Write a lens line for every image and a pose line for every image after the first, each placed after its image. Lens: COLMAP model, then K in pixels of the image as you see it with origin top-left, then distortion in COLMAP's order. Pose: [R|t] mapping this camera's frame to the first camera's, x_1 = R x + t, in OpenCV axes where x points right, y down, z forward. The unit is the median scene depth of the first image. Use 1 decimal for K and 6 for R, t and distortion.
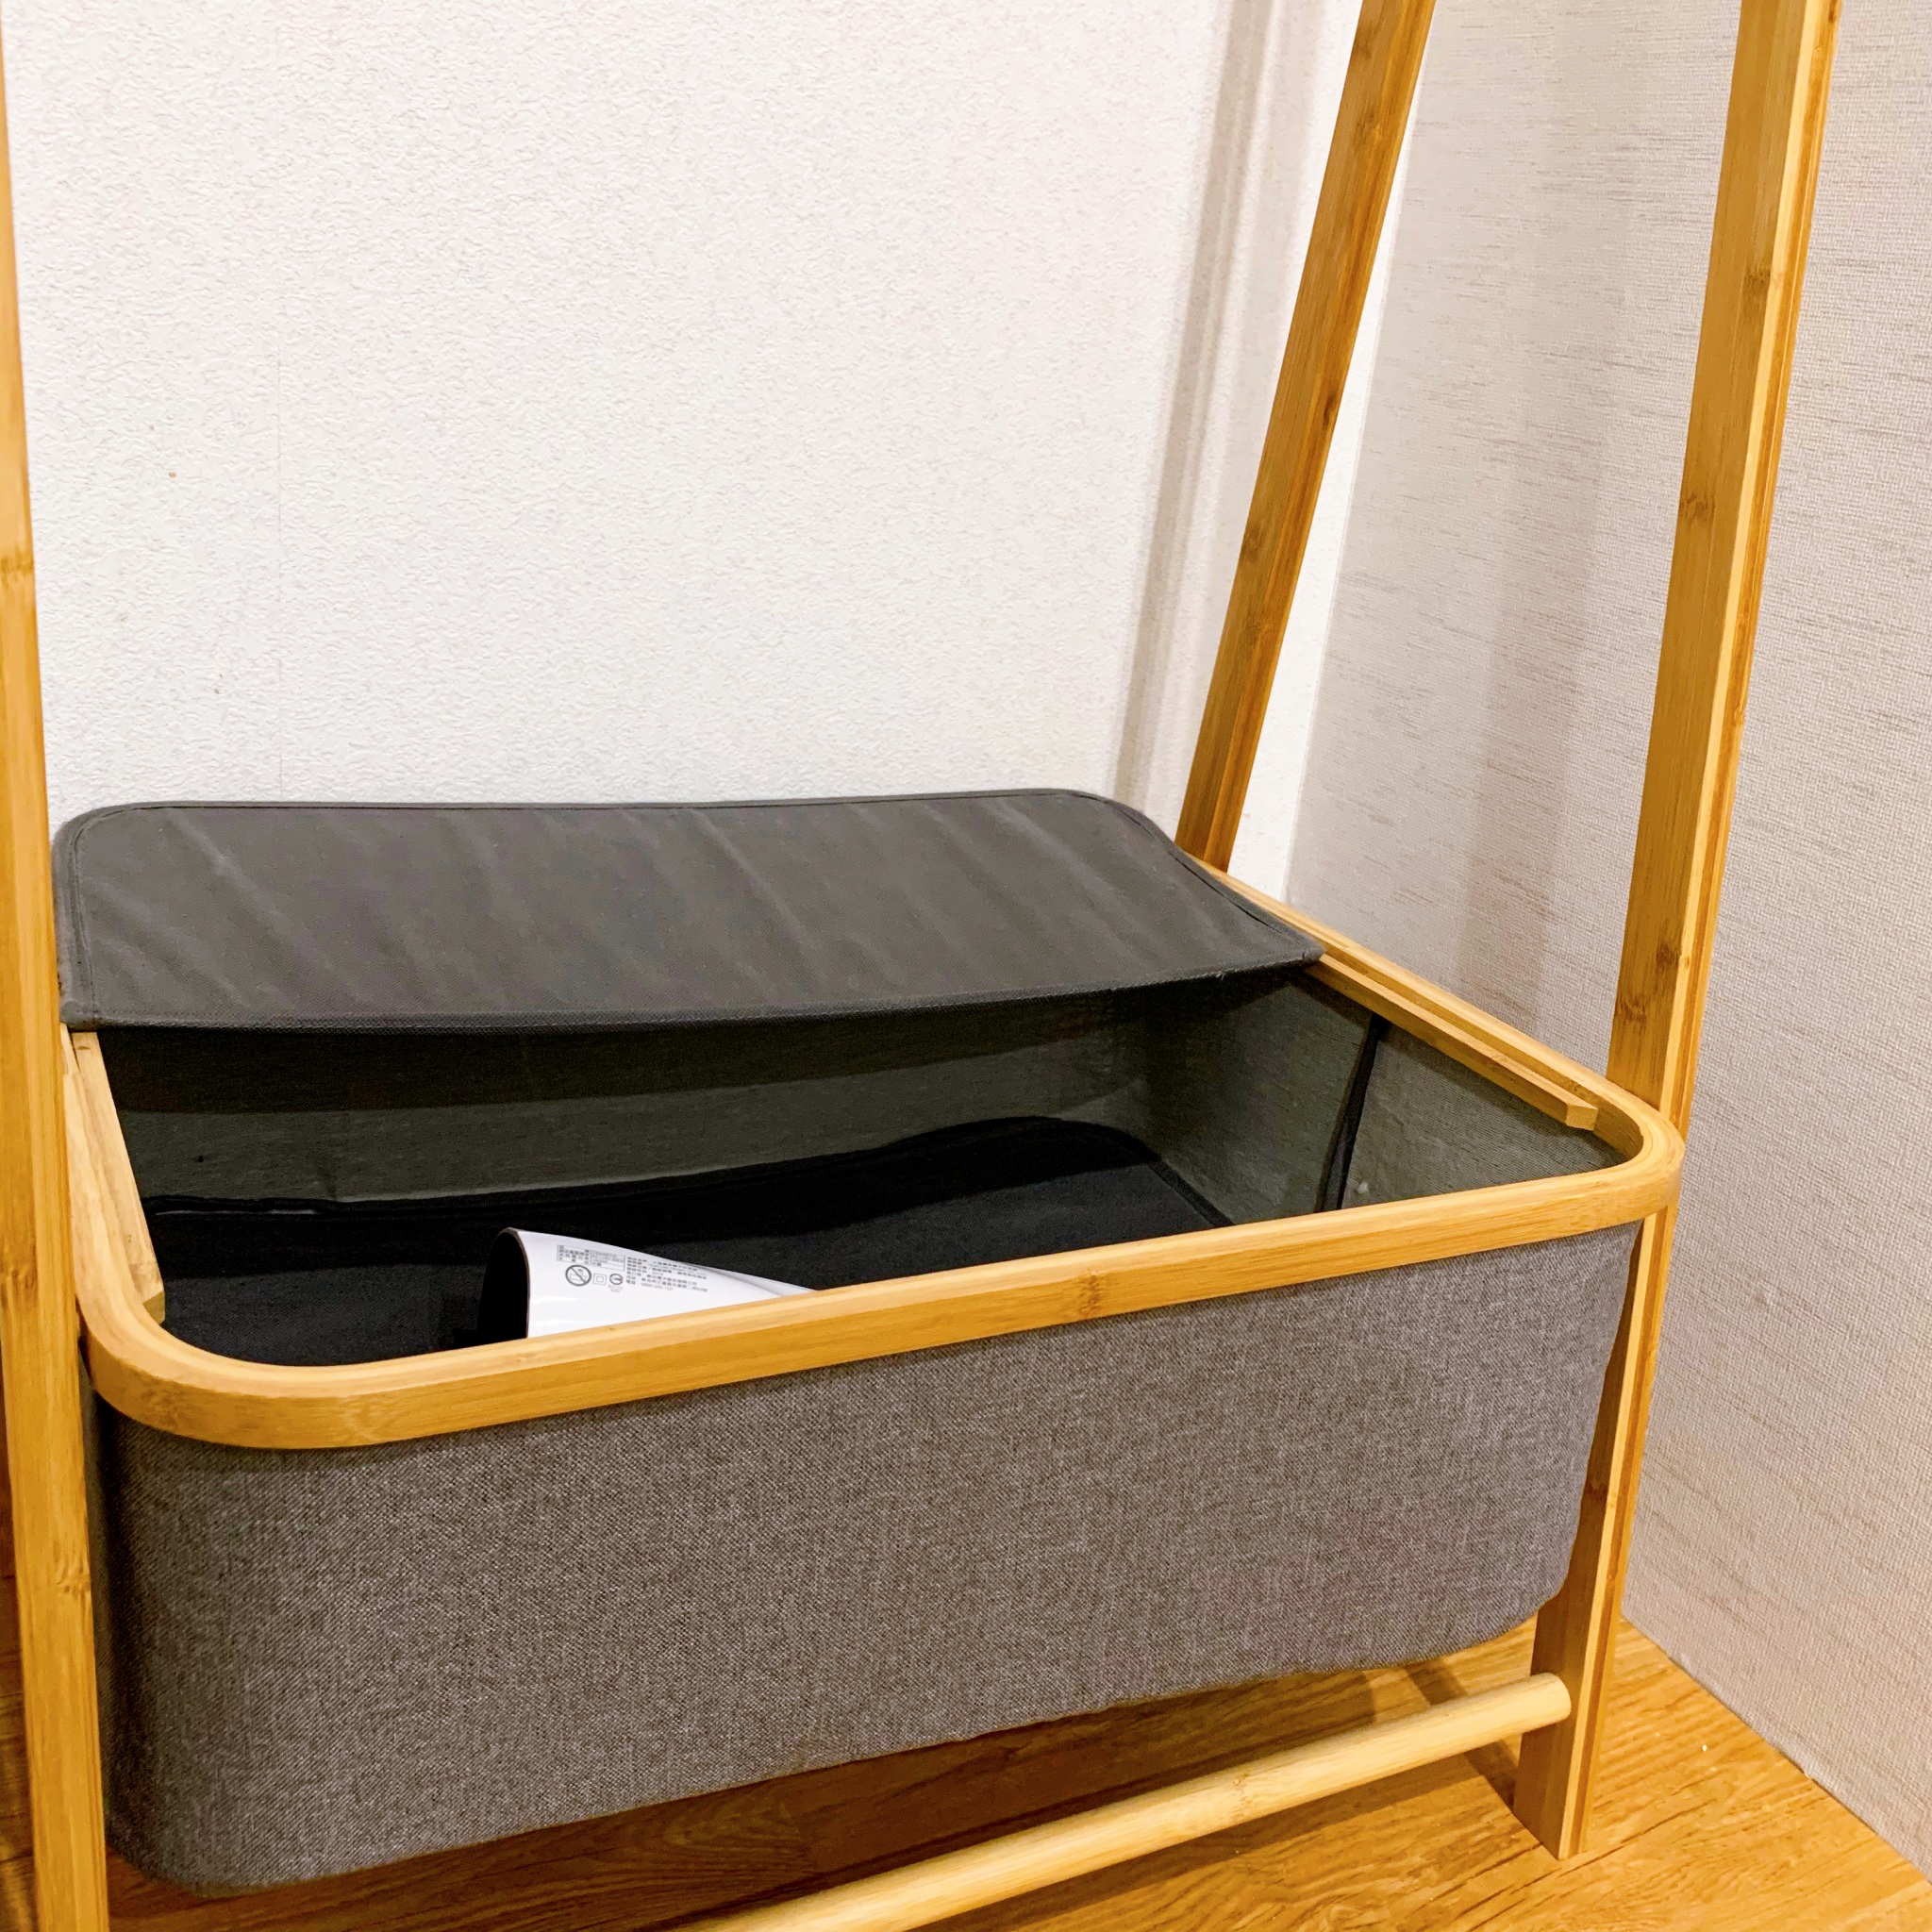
lens RADIAL K [[2152.2, 0, 957.7], [0, 2152.2, 989.1], [0, 0, 1]] dist [0.255894, -0.838305]
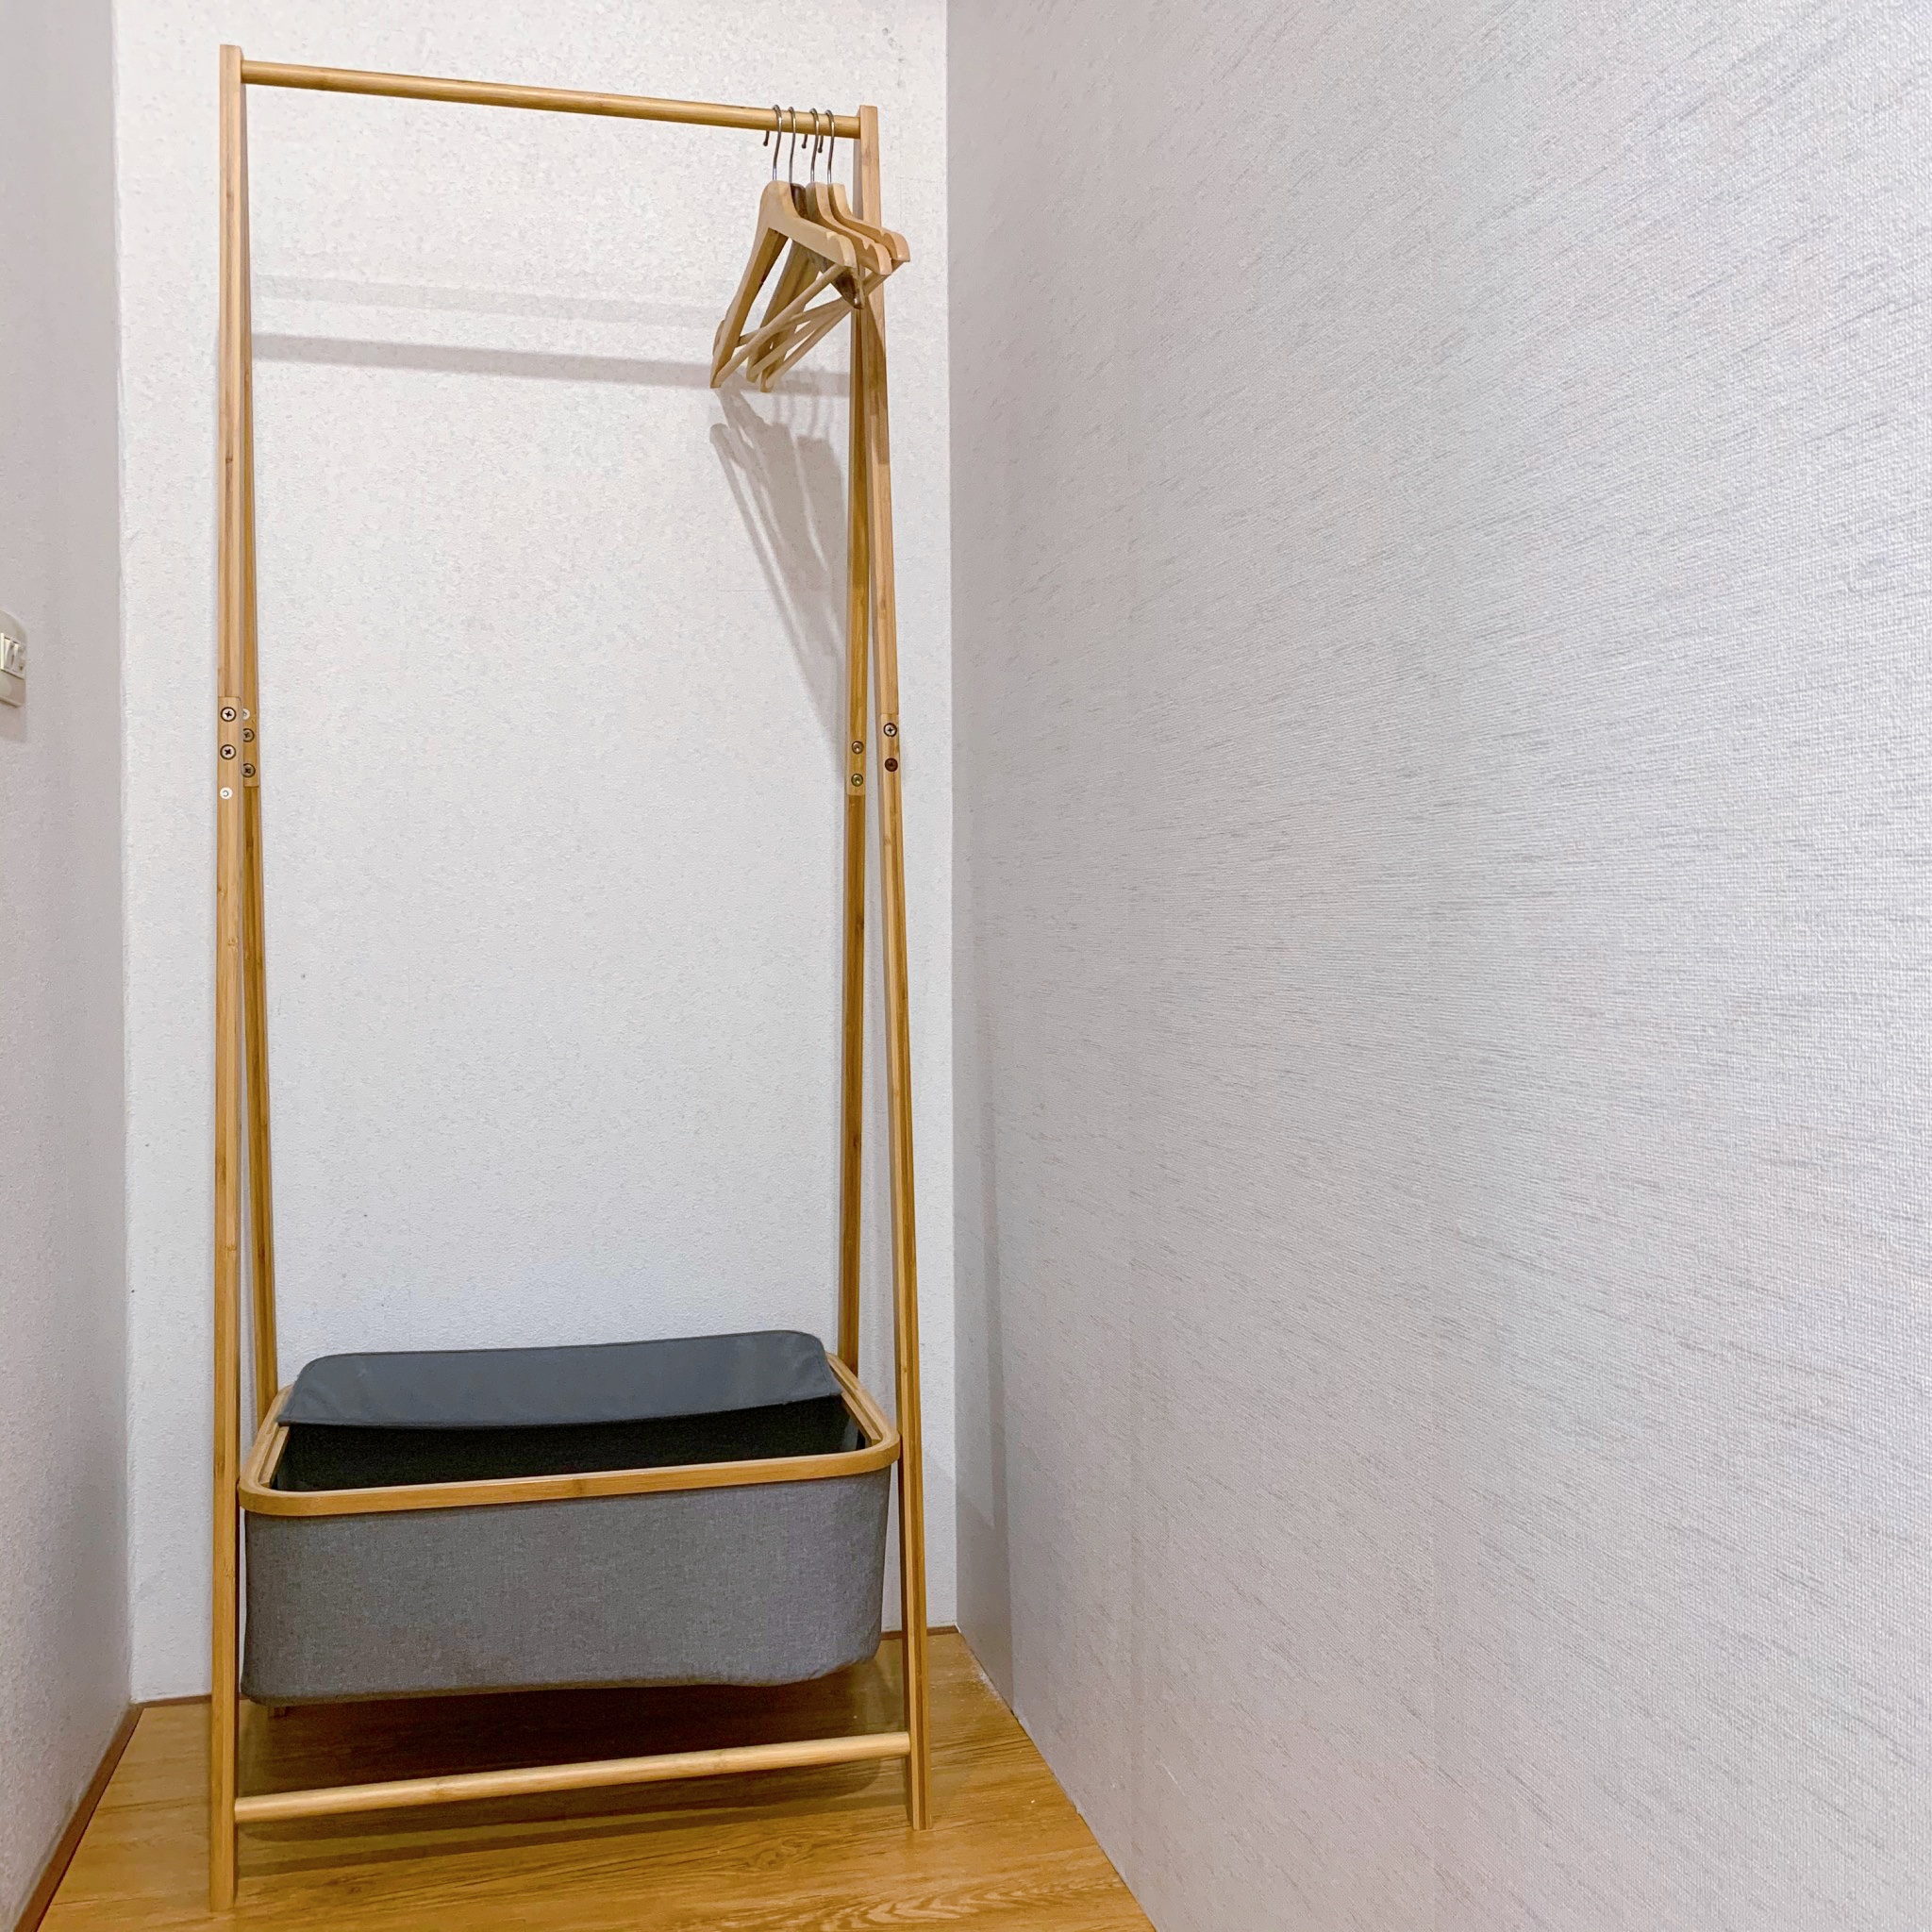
lens RADIAL K [[2152.2, 0, 957.7], [0, 2152.2, 989.1], [0, 0, 1]] dist [0.255894, -0.838305]
pose [[0.974136, -0.071354, -0.214402, 0.970062], [0.004327, 0.954550, -0.298019, 0.302897], [0.225922, 0.289384, 0.930170, -1.381072]]
